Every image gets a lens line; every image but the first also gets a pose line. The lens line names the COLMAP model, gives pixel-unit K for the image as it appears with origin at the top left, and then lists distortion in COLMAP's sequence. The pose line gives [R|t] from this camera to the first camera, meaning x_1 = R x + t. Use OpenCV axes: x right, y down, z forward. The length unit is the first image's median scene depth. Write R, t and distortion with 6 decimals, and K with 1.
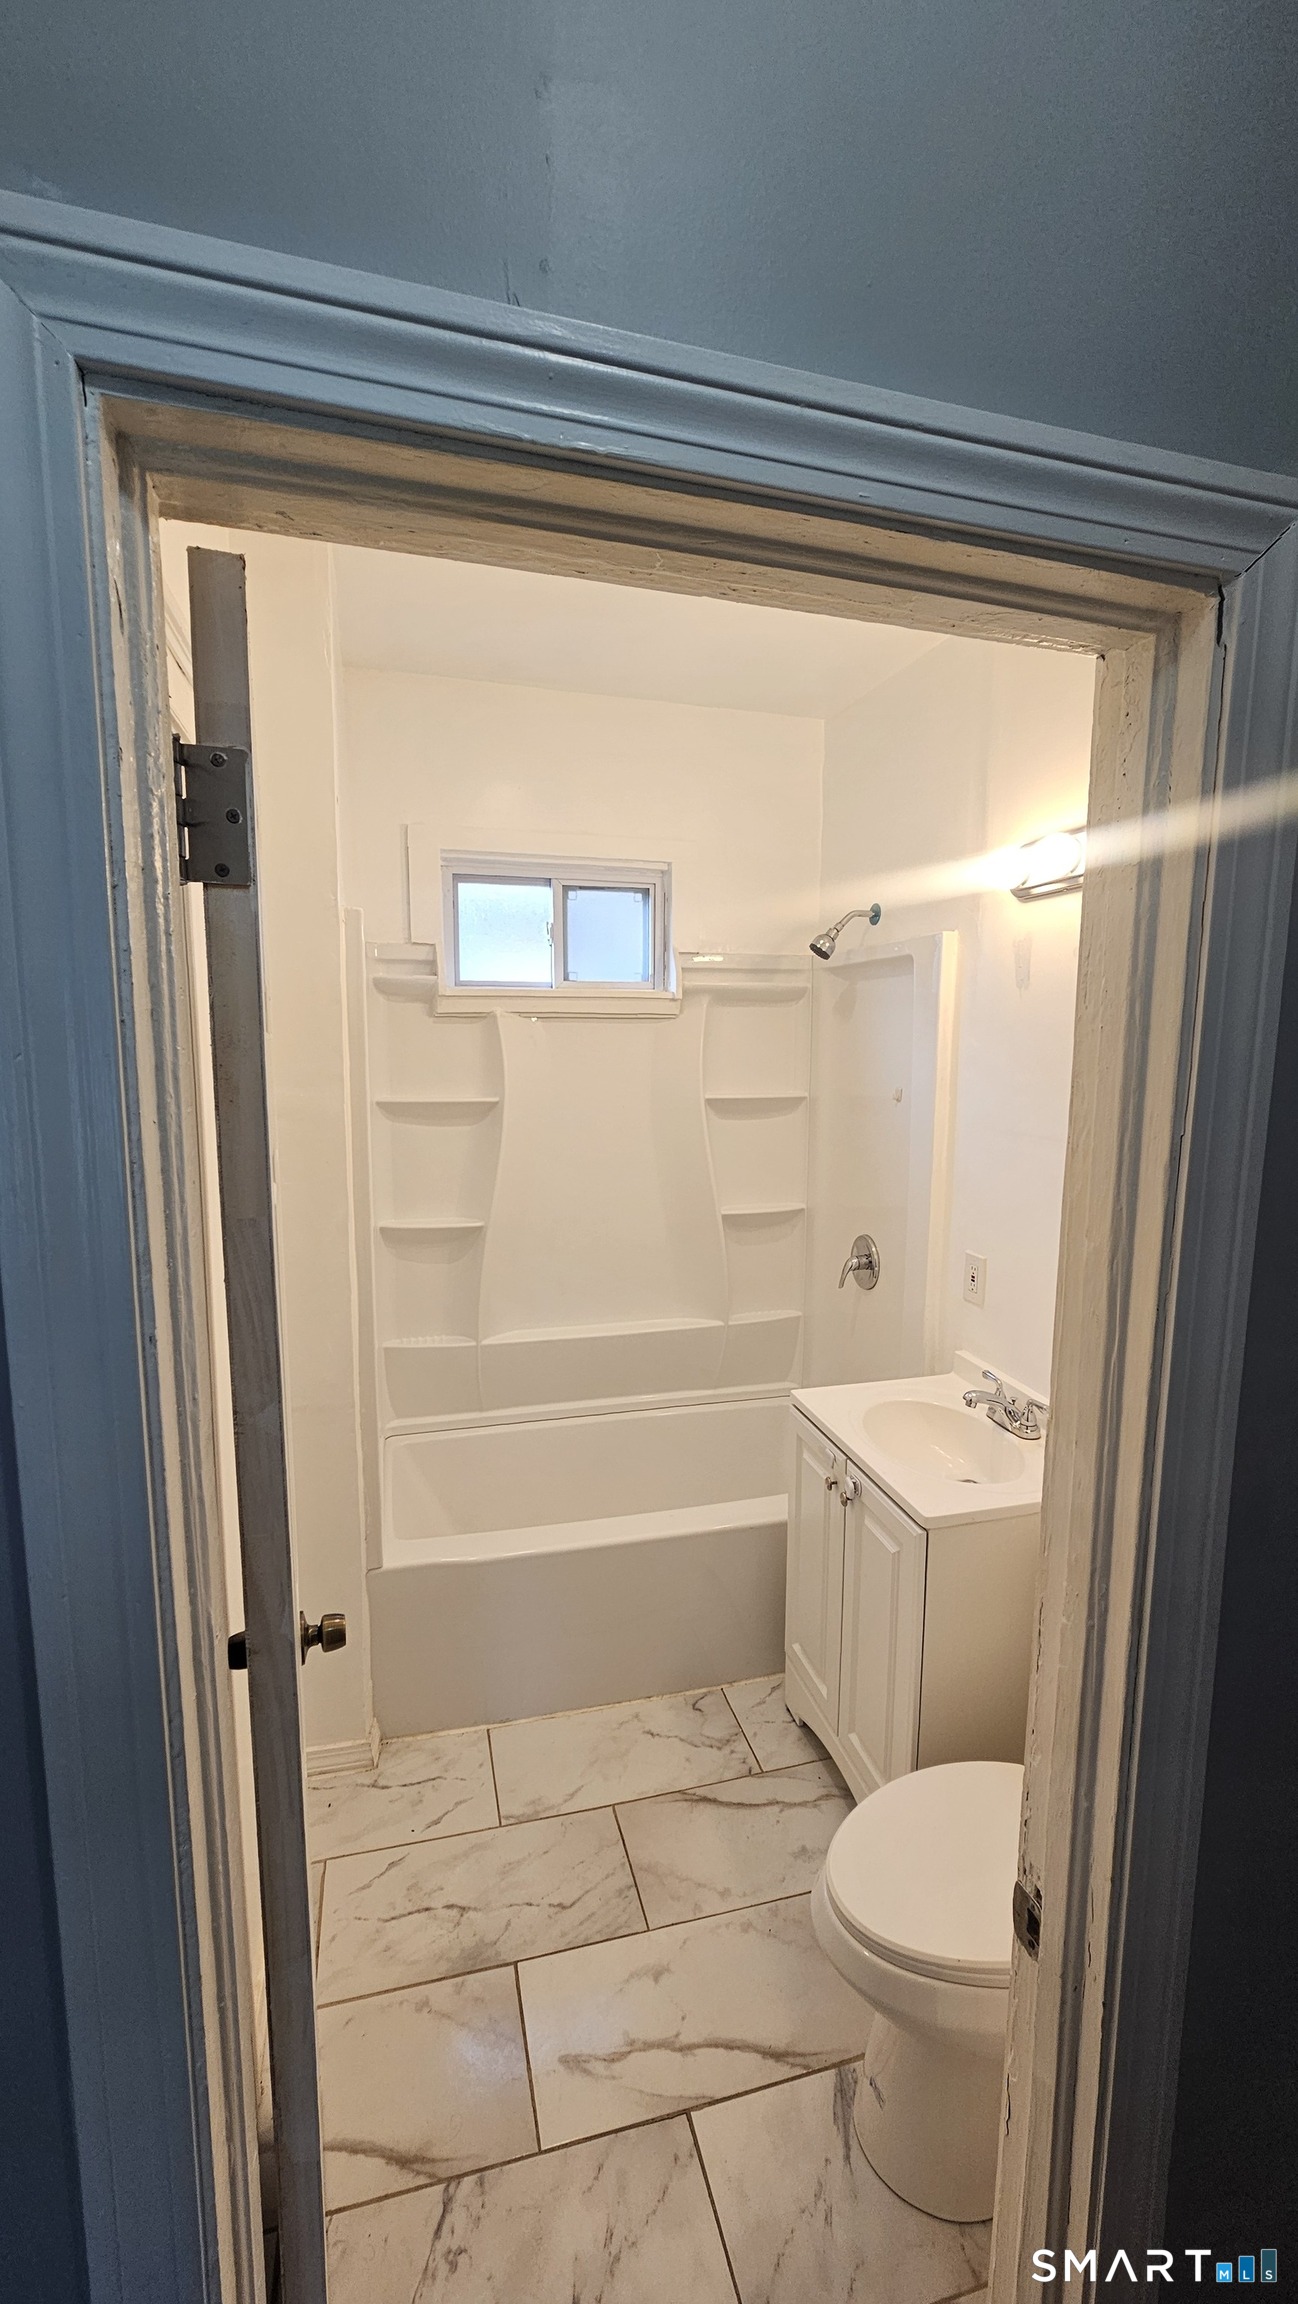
lens RADIAL K [[927.5, 0, 649.0], [0, 927.5, 1152.0], [0, 0, 1]] dist [0.000139, 0.000054]
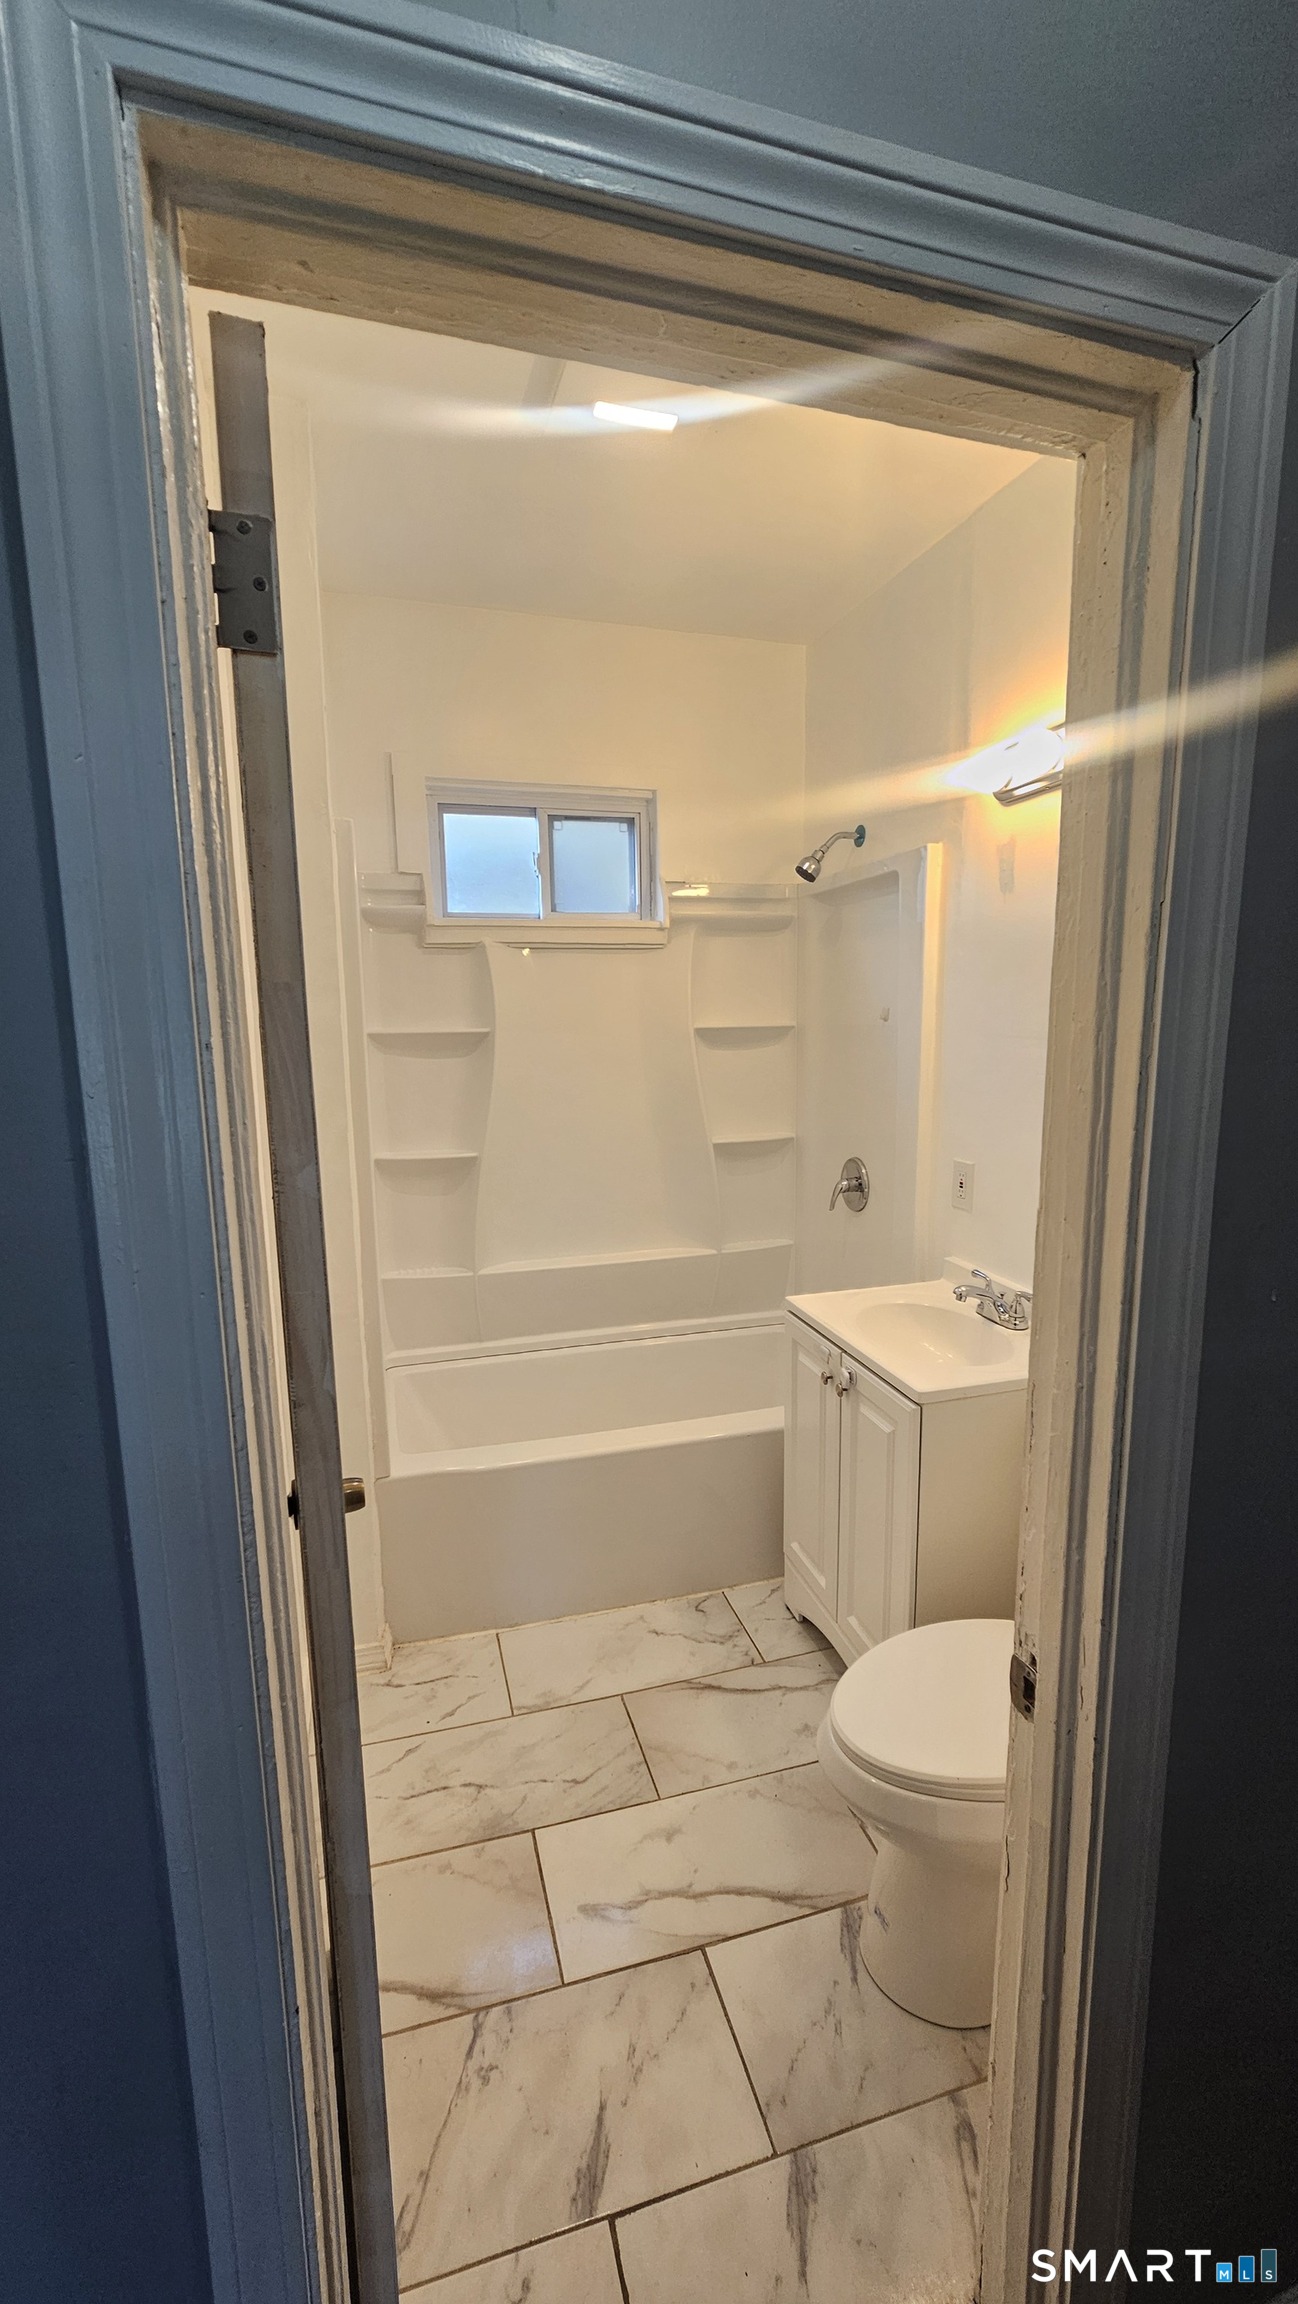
lens RADIAL K [[929.3, 0, 649.0], [0, 929.3, 1152.0], [0, 0, 1]] dist [-0.001056, 0.000896]
pose [[0.999644, -0.021551, 0.015741, -0.014832], [0.021123, 0.999415, 0.026891, 0.095649], [-0.016311, -0.026549, 0.999514, -0.025652]]
